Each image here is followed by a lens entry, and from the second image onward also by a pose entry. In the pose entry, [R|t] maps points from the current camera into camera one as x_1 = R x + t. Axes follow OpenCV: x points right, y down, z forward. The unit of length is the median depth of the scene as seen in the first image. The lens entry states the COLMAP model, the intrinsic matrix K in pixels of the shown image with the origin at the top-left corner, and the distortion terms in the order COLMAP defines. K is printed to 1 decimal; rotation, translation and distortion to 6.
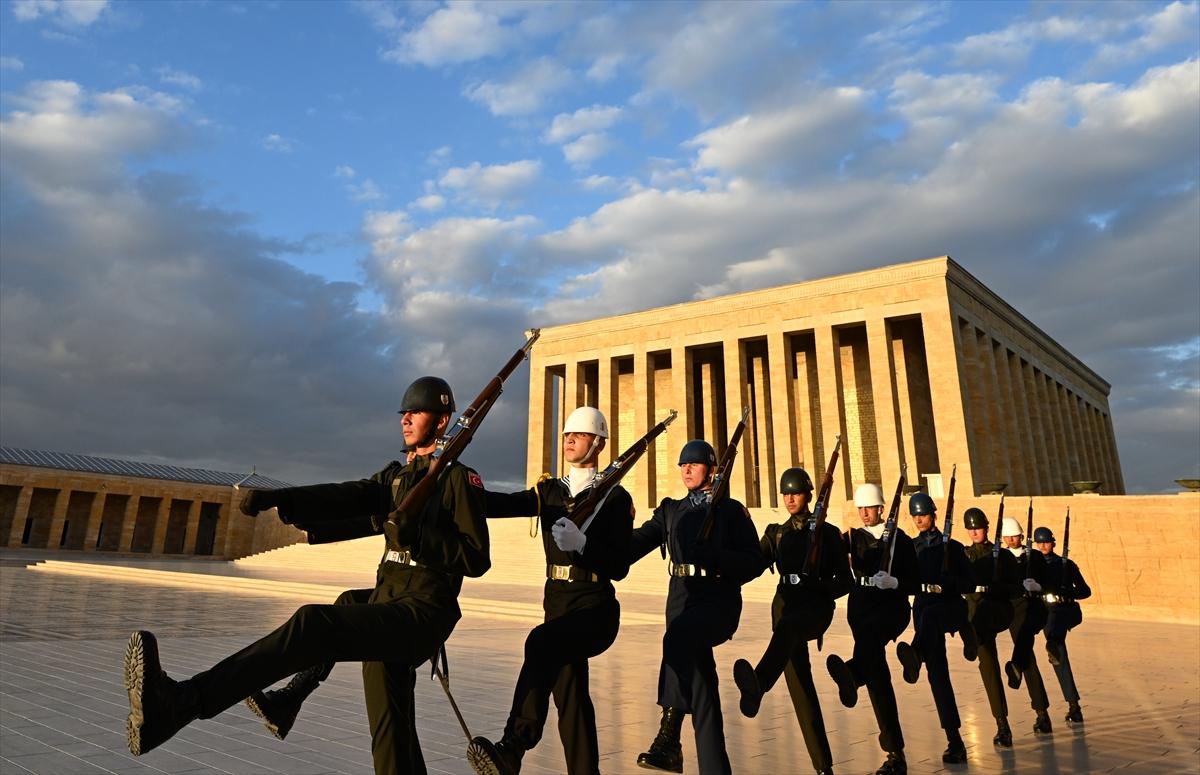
lens RADIAL K [[874.8, 0, 495.8], [0, 874.8, 244.8], [0, 0, 1]] dist [0.000636, 0.000279]
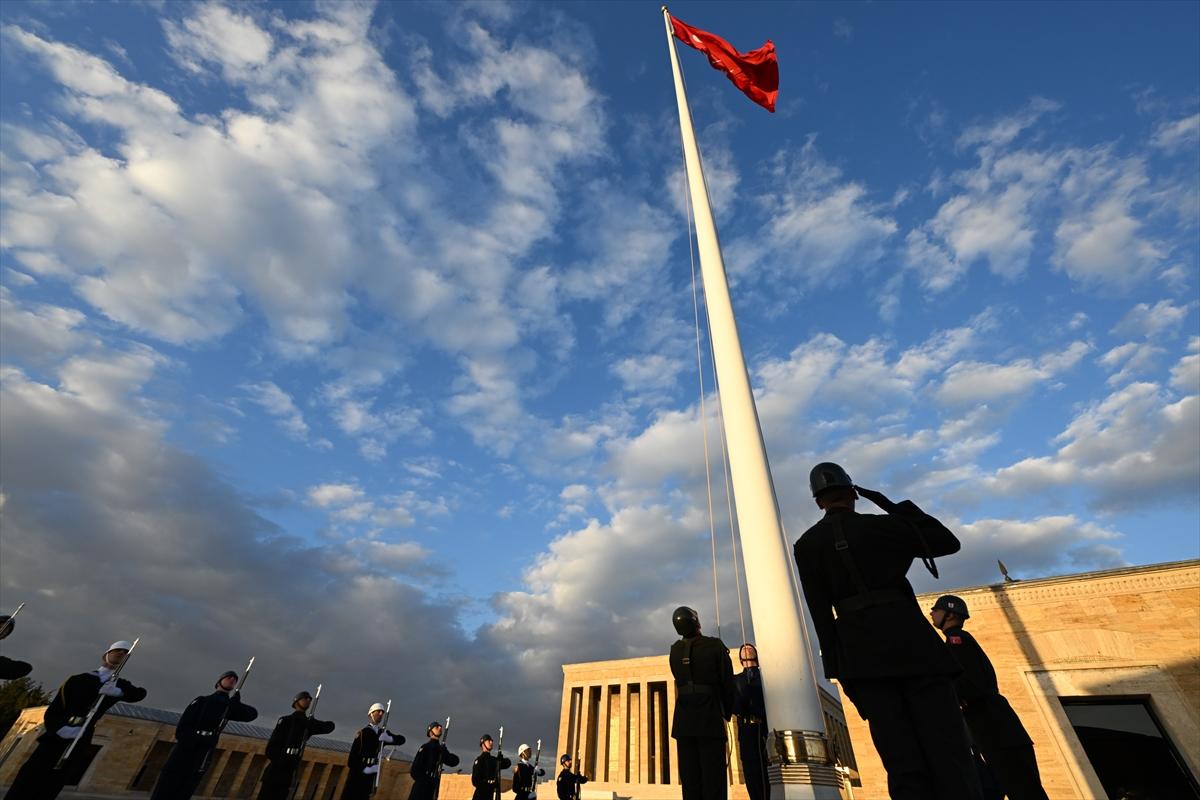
lens RADIAL K [[475.5, 0, 596.5], [0, 475.5, 395.4], [0, 0, 1]] dist [-0.000691, -0.000048]
pose [[0.984554, 0.128287, 0.119149, -0.109099], [-0.075090, 0.924160, -0.374553, -0.072528], [-0.158164, 0.359821, 0.919518, -0.201253]]
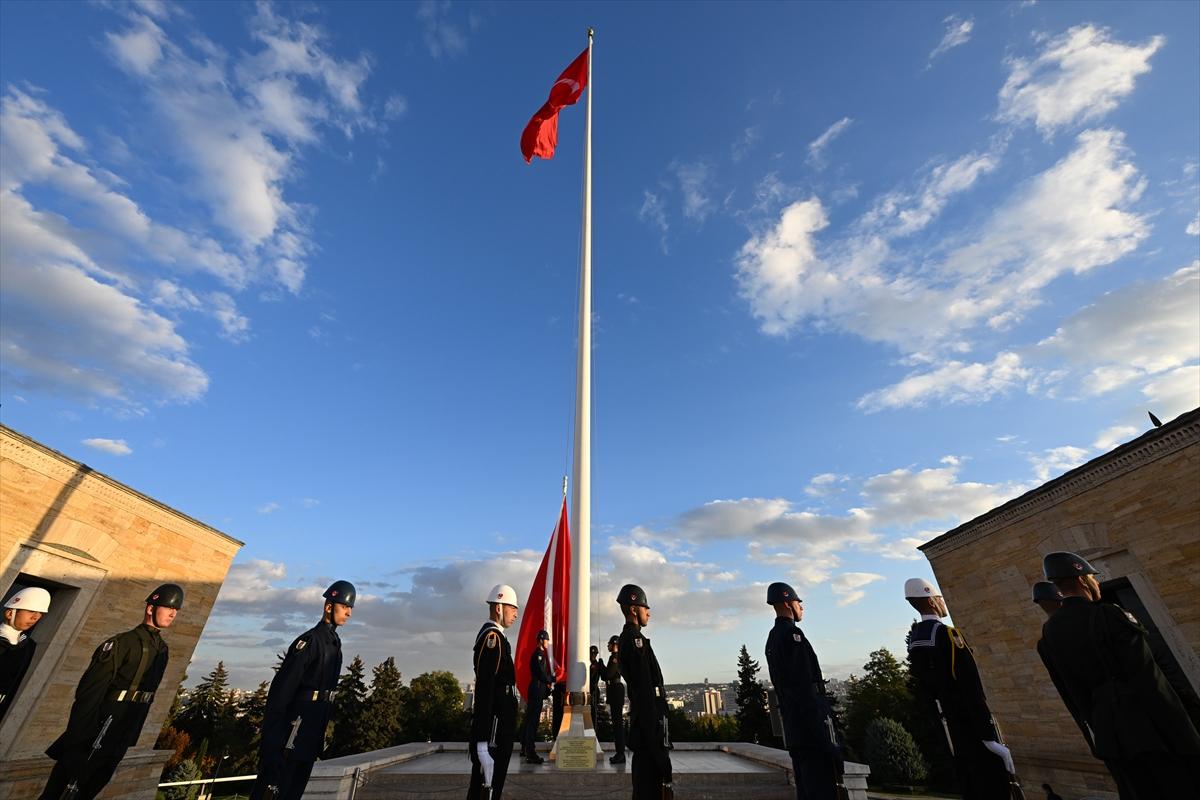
lens RADIAL K [[475.5, 0, 596.5], [0, 475.5, 395.4], [0, 0, 1]] dist [-0.000691, -0.000048]
pose [[-0.692294, 0.359182, 0.625873, -0.175658], [-0.278096, 0.667532, -0.690698, -0.032438], [-0.665876, -0.652219, -0.362241, -0.068181]]
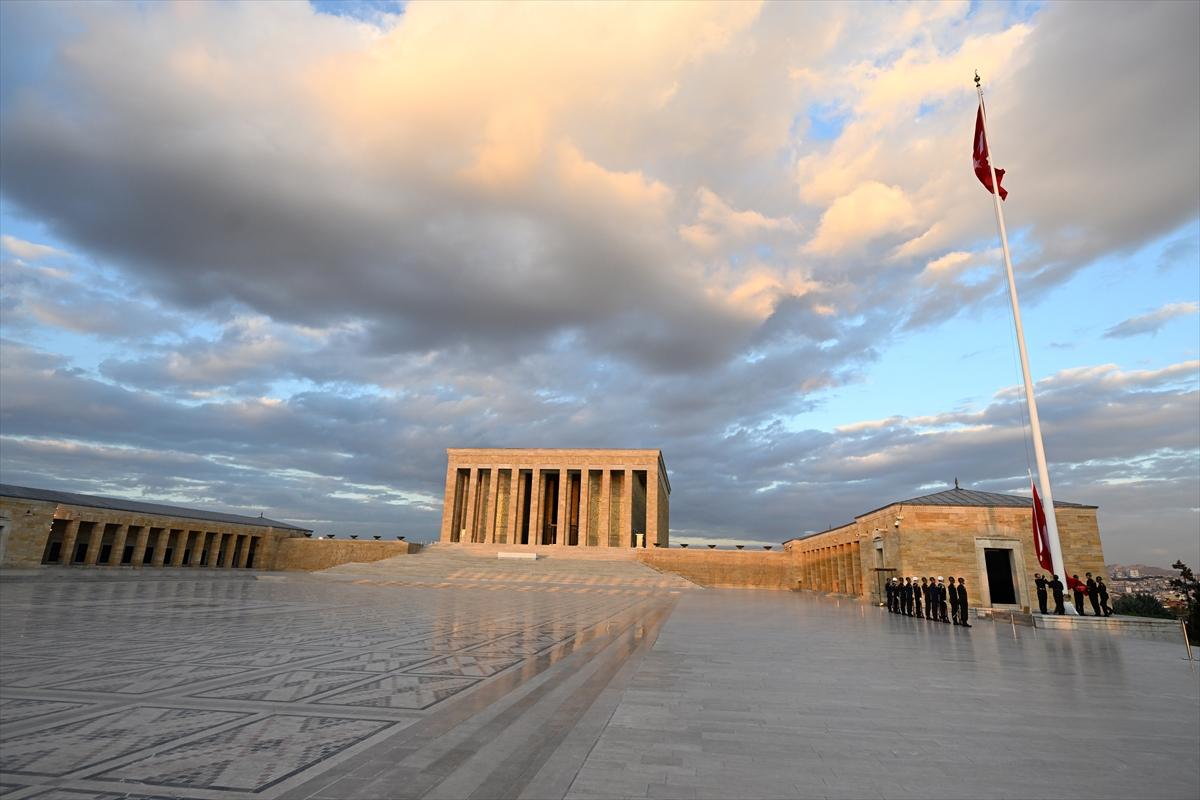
lens RADIAL K [[608.8, 0, 600.0], [0, 608.8, 400.0], [0, 0, 1]] dist [0.000274, -0.000370]
pose [[0.819692, 0.137962, 0.555941, -0.520950], [-0.190636, 0.980939, 0.037648, -0.134409], [-0.540151, -0.136842, 0.830368, -0.284791]]
